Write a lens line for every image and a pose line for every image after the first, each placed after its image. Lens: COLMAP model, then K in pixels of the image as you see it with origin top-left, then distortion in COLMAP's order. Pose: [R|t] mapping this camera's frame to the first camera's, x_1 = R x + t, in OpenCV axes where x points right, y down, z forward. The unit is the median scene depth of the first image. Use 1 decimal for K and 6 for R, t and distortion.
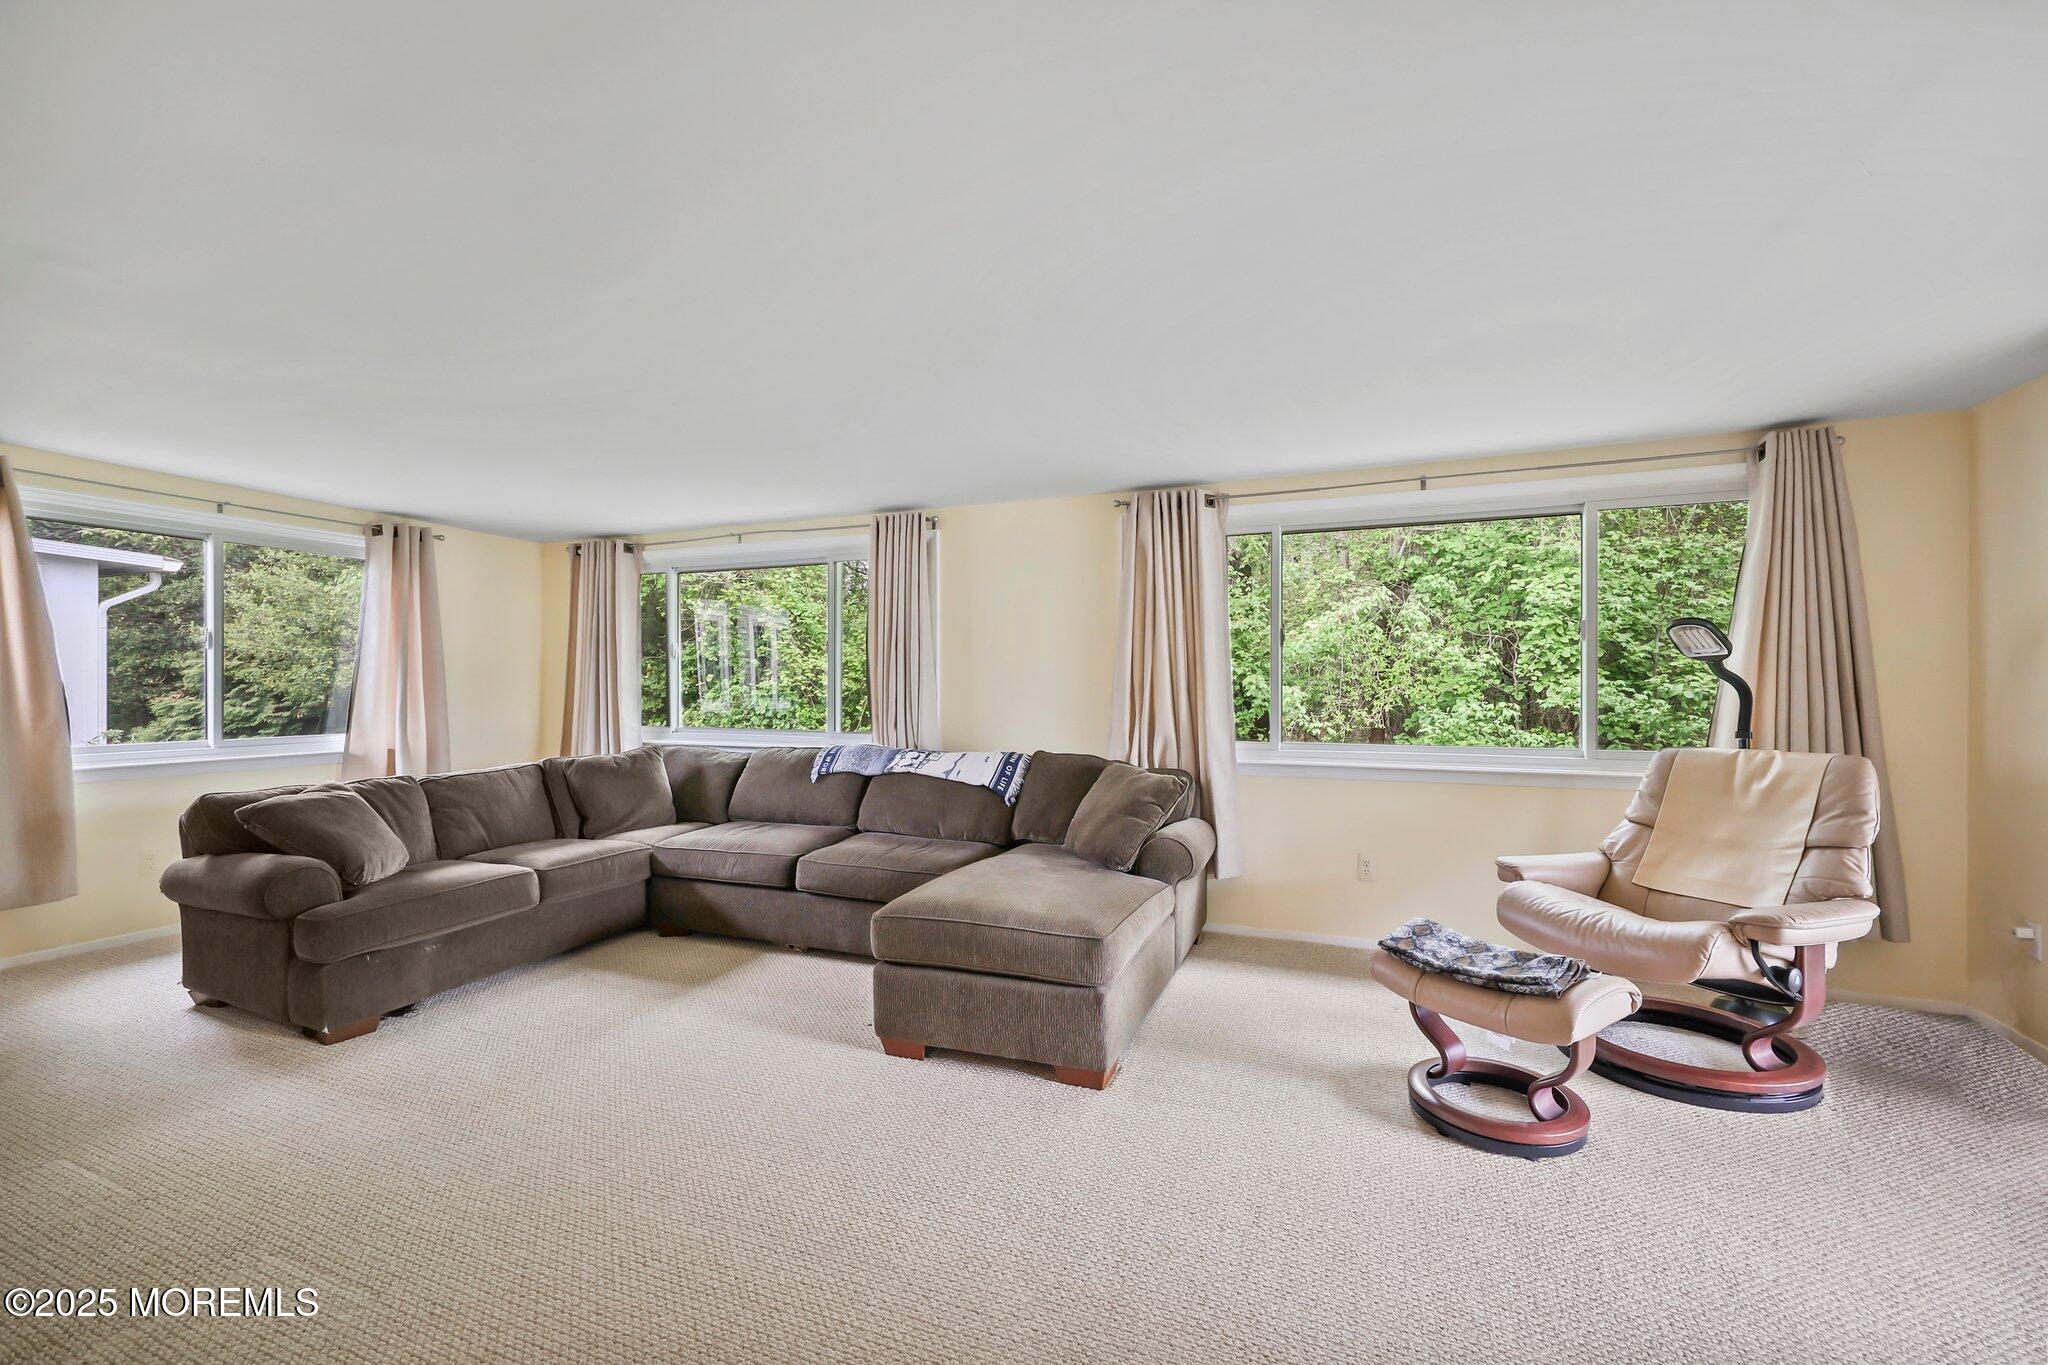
lens RADIAL K [[821.3, 0, 1041.4], [0, 821.3, 680.0], [0, 0, 1]] dist [-0.001438, 0.000028]
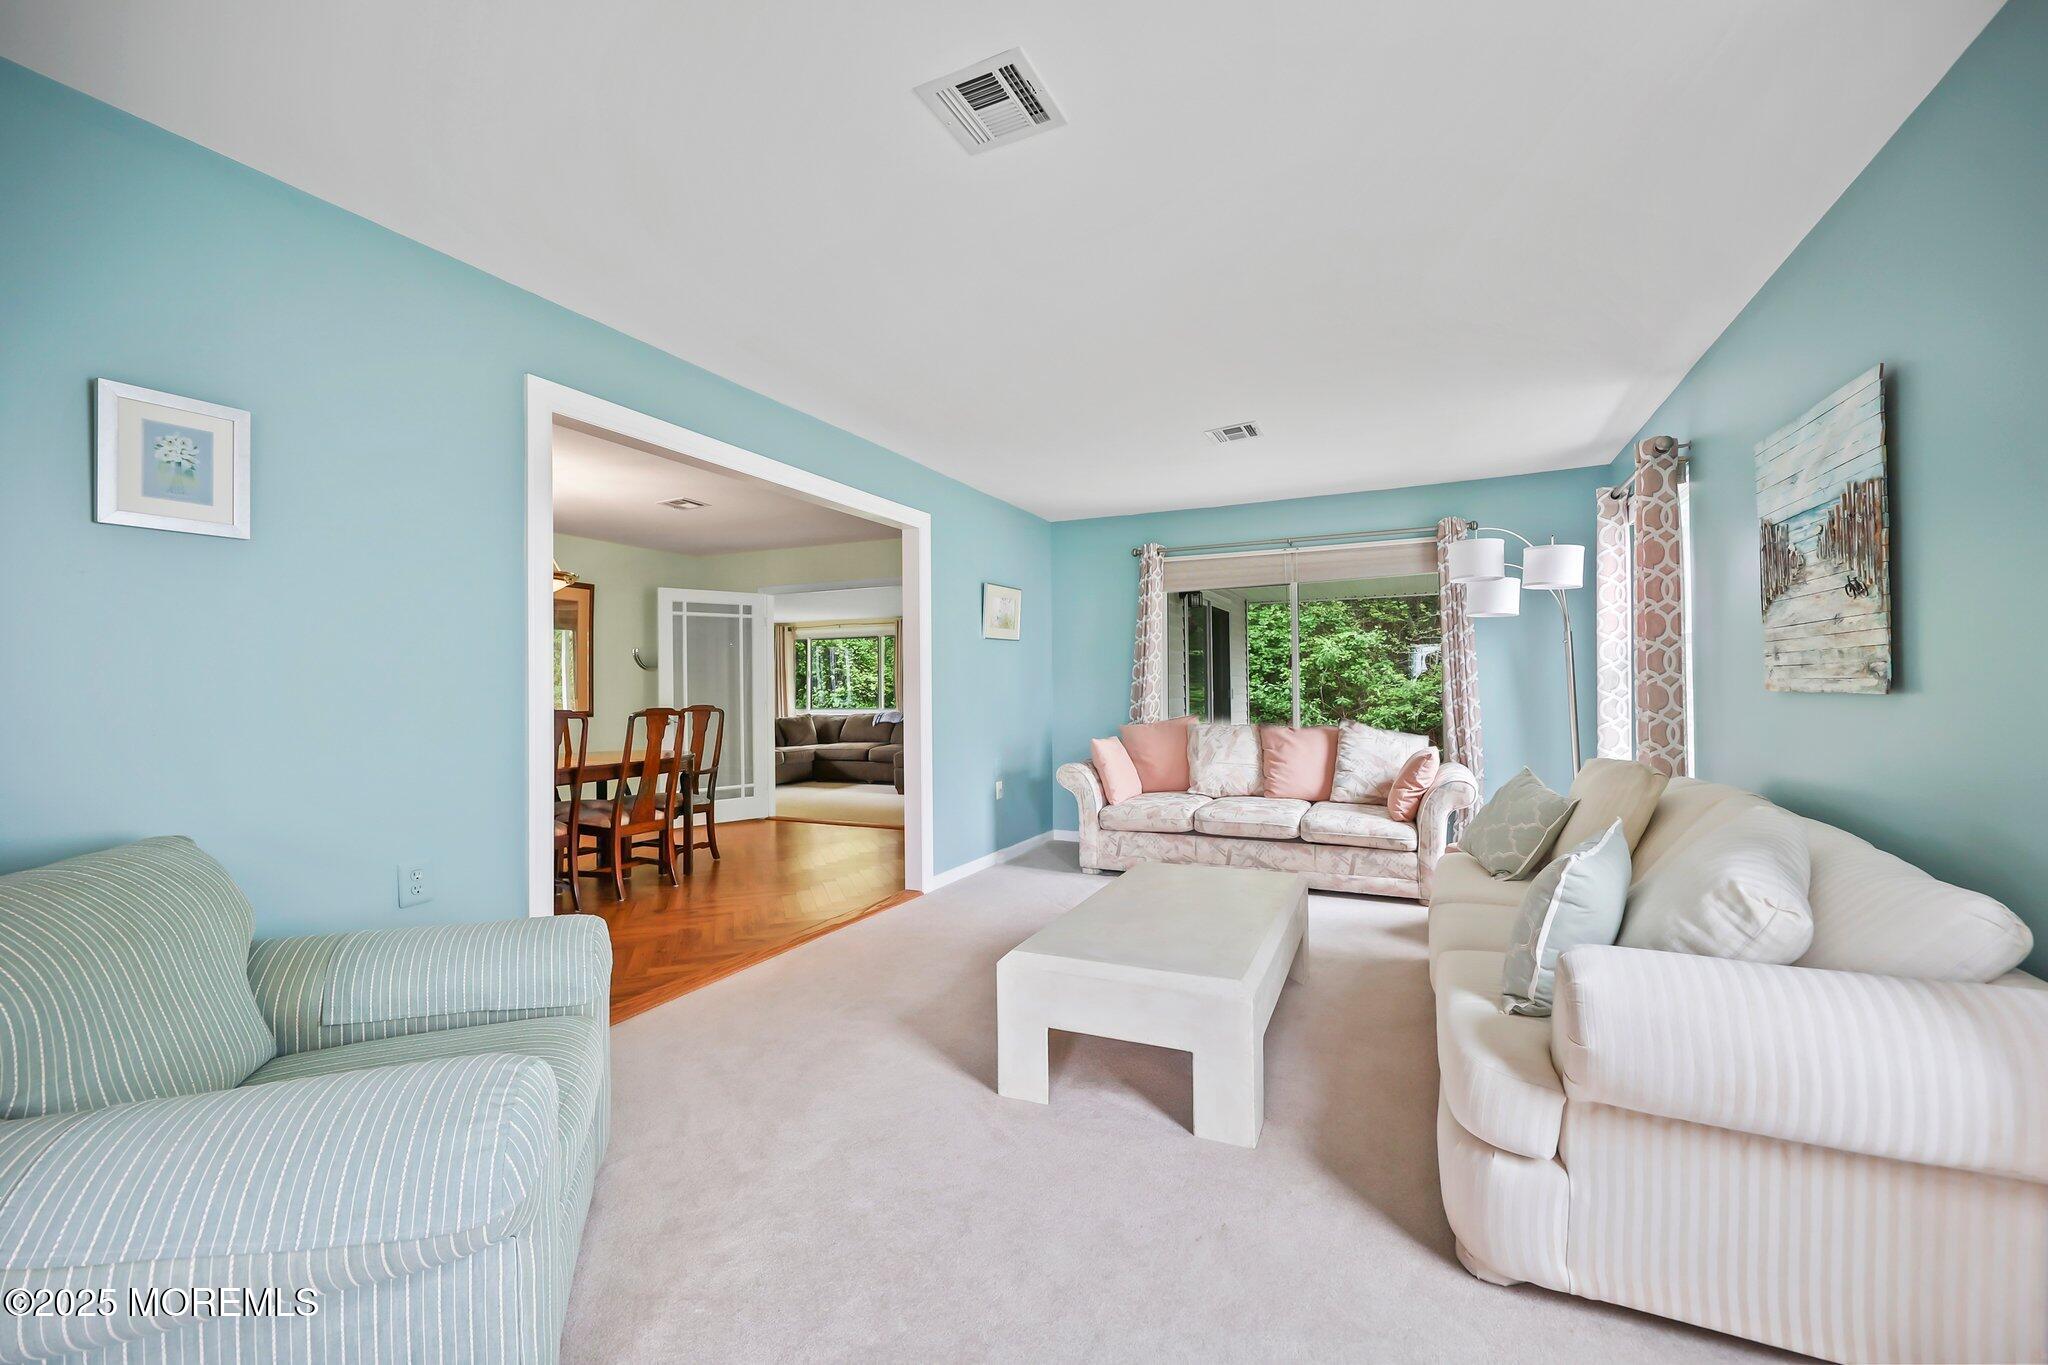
lens RADIAL K [[821.3, 0, 1041.4], [0, 821.3, 680.0], [0, 0, 1]] dist [-0.001438, 0.000028]
pose [[0.999066, -0.004578, -0.042974, 0.341393], [0.004224, 0.999956, -0.008337, 0.002740], [0.043010, 0.008148, 0.999041, -1.469440]]
